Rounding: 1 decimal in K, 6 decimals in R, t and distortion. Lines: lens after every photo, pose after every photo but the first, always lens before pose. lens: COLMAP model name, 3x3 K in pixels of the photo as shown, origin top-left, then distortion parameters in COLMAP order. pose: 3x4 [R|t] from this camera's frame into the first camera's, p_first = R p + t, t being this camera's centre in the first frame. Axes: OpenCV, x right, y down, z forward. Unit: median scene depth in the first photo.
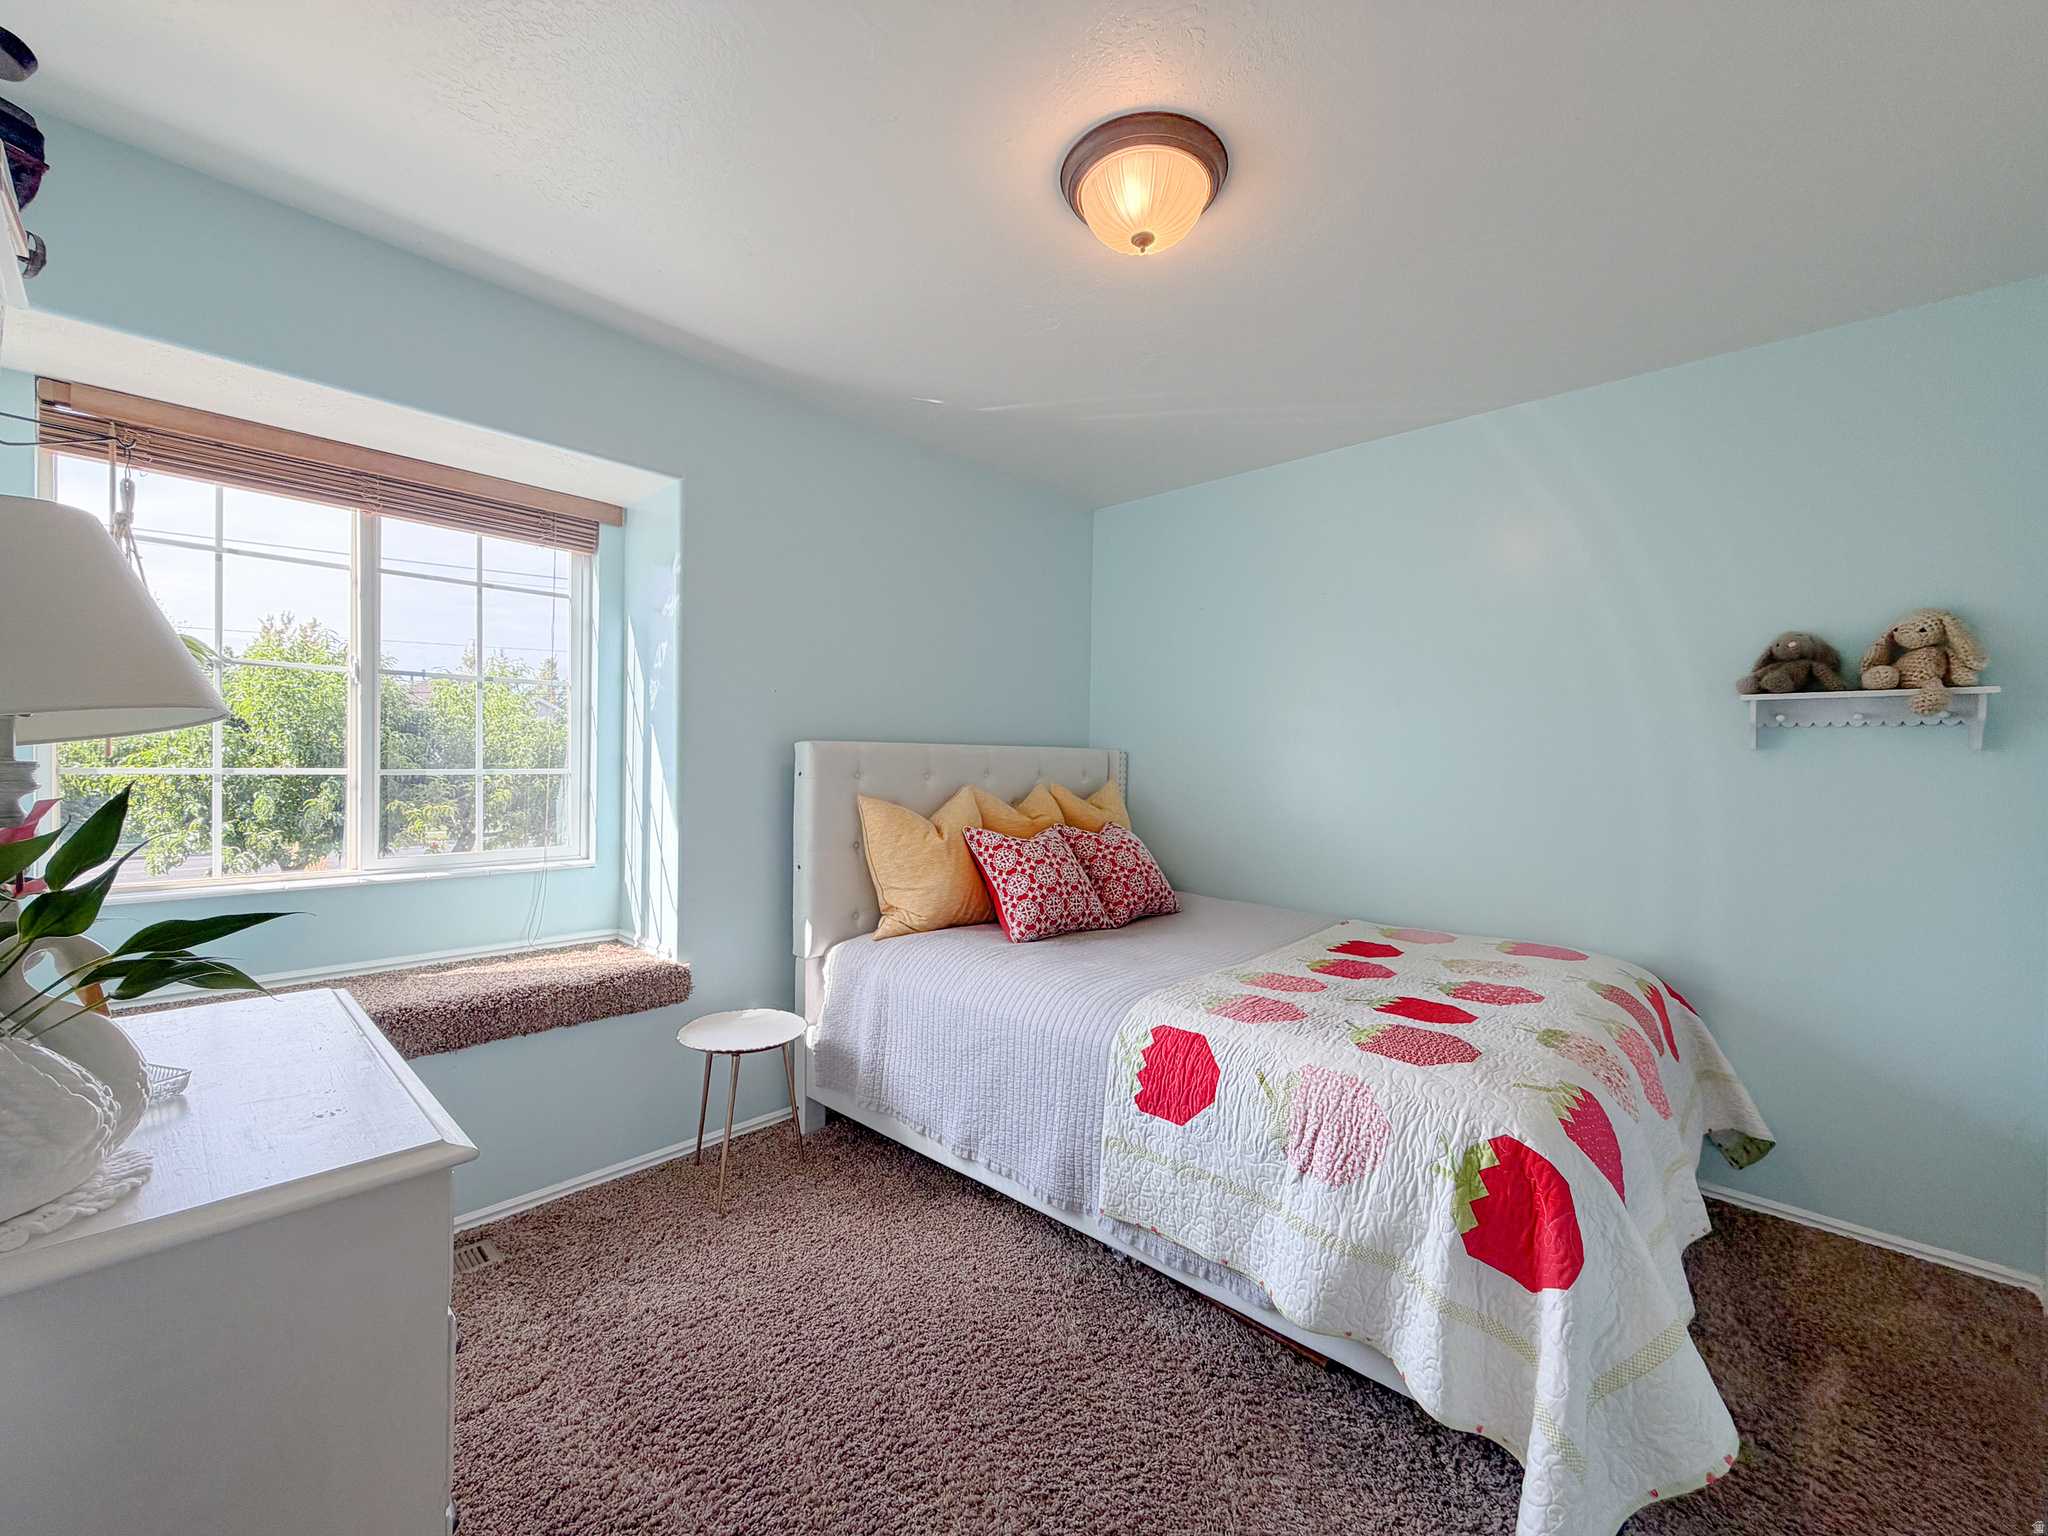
lens RADIAL K [[820.1, 0, 1022.8], [0, 820.1, 772.2], [0, 0, 1]] dist [0.002529, -0.000403]
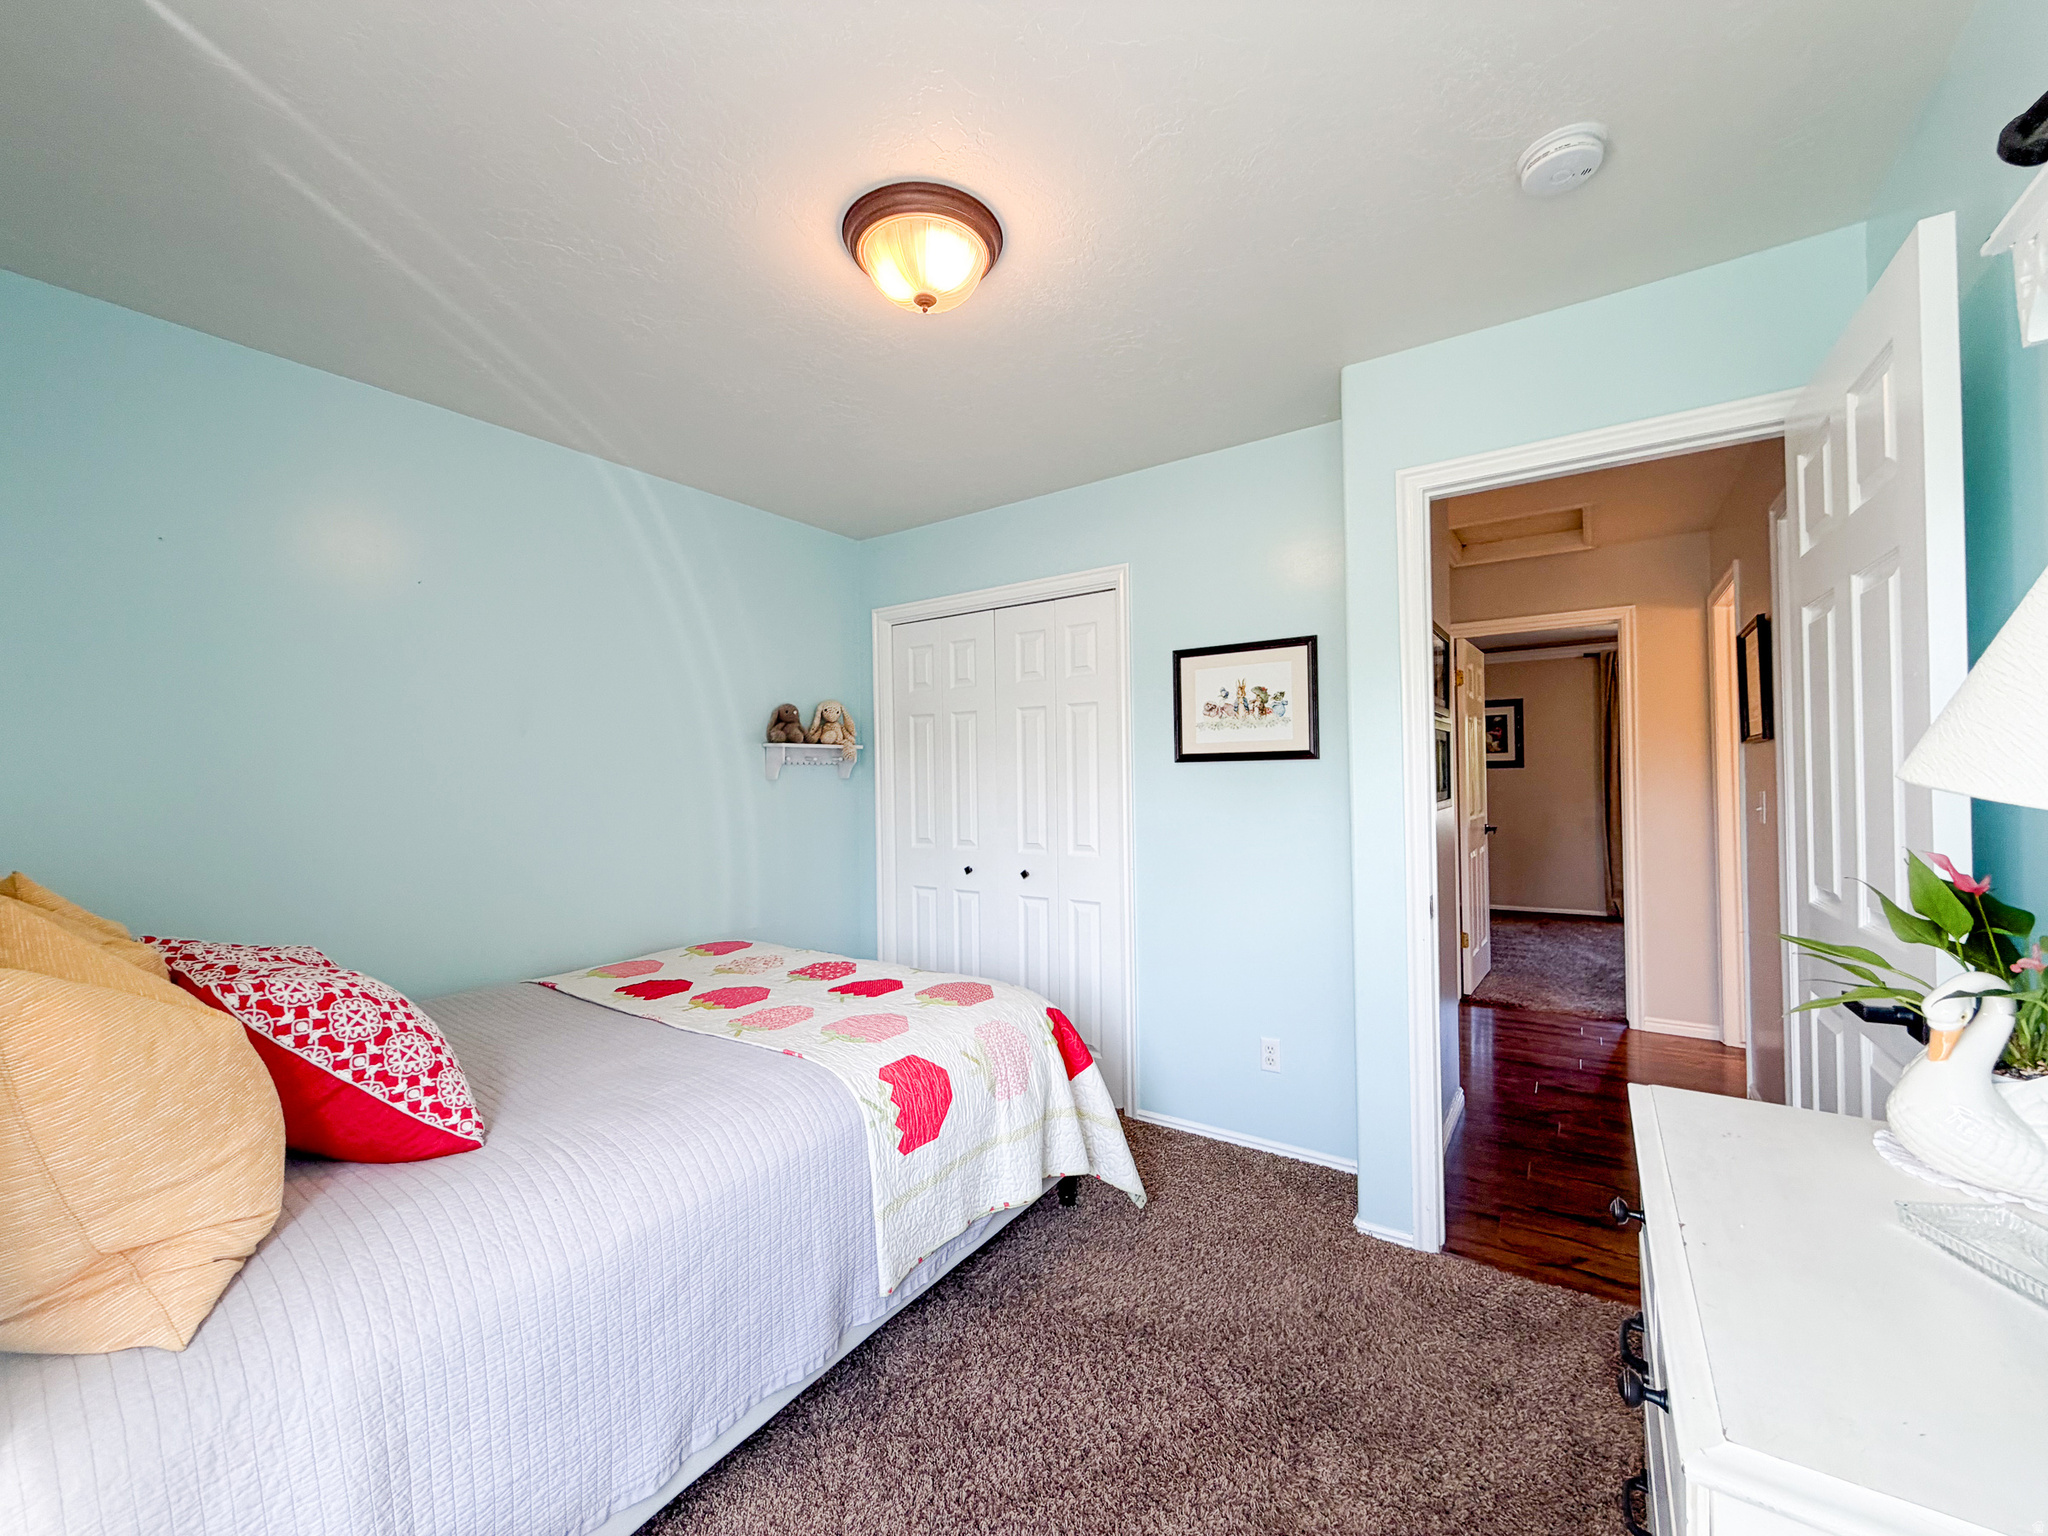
lens RADIAL K [[820.1, 0, 1021.9], [0, 820.1, 762.1], [0, 0, 1]] dist [0.002529, -0.000403]
pose [[-0.151379, 0.003396, 0.988470, -0.852780], [0.023120, 0.999733, 0.000106, -0.060458], [-0.988205, 0.022870, -0.151417, 0.987398]]
